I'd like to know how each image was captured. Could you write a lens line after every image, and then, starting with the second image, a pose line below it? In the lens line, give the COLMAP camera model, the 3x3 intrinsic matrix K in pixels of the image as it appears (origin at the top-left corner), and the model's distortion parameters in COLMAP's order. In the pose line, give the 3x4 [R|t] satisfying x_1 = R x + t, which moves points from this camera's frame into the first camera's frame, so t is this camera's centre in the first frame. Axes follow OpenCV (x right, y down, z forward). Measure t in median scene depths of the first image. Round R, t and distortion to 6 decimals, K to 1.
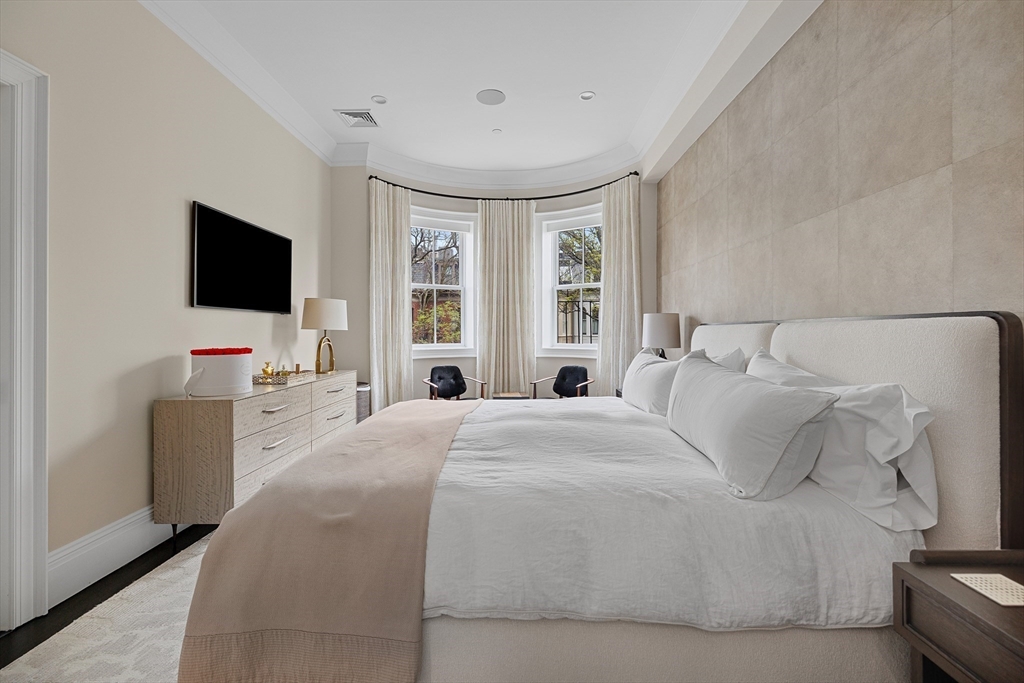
lens RADIAL K [[433.8, 0, 505.7], [0, 433.8, 325.8], [0, 0, 1]] dist [0.000843, 0.000050]
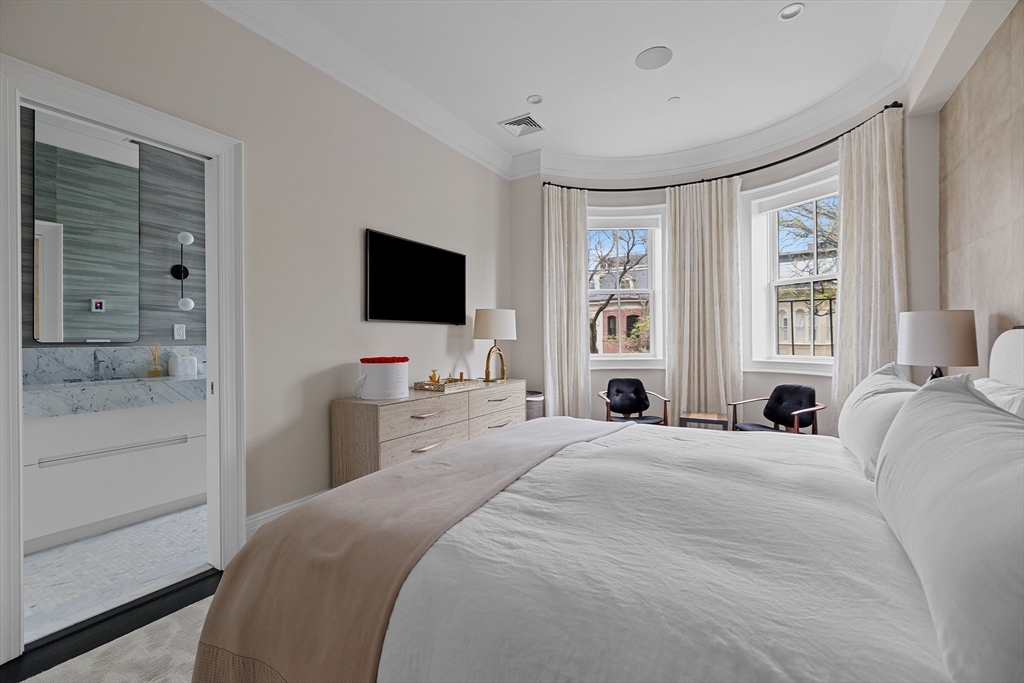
lens RADIAL K [[433.8, 0, 492.7], [0, 433.8, 337.1], [0, 0, 1]] dist [0.000843, 0.000050]
pose [[0.870313, -0.008841, -0.492420, 0.088027], [0.012369, 0.999916, 0.003908, -0.000449], [0.492344, -0.009492, 0.870349, 0.104141]]
